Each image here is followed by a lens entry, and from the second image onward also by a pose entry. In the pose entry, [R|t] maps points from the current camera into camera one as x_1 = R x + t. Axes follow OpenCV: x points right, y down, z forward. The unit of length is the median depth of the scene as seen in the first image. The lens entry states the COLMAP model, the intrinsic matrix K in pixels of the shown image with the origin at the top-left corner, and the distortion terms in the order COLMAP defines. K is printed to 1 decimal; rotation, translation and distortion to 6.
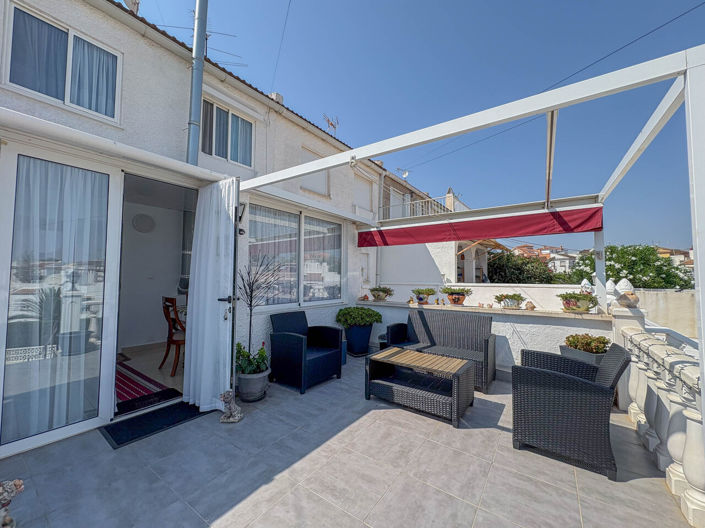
lens RADIAL K [[282.5, 0, 350.7], [0, 282.5, 265.7], [0, 0, 1]] dist [0.002640, -0.000640]
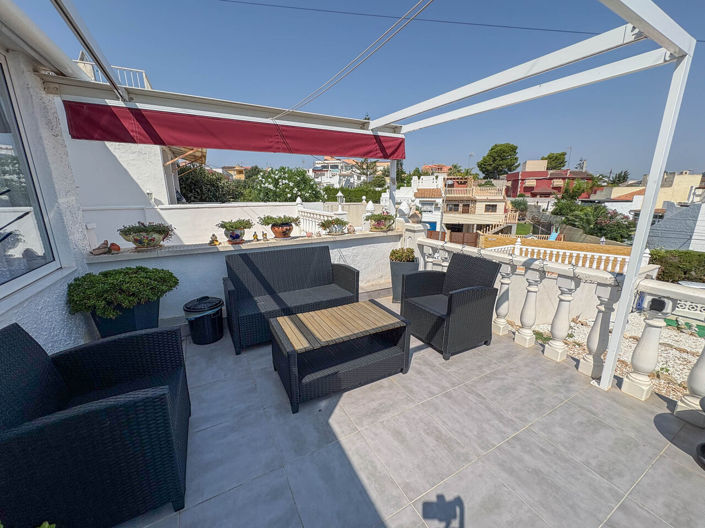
lens RADIAL K [[282.5, 0, 355.9], [0, 282.5, 263.6], [0, 0, 1]] dist [0.002640, -0.000640]
pose [[0.435044, -0.226781, 0.871382, -0.264627], [-0.032770, 0.963134, 0.267020, -0.012916], [-0.899812, -0.144721, 0.411574, 0.498068]]
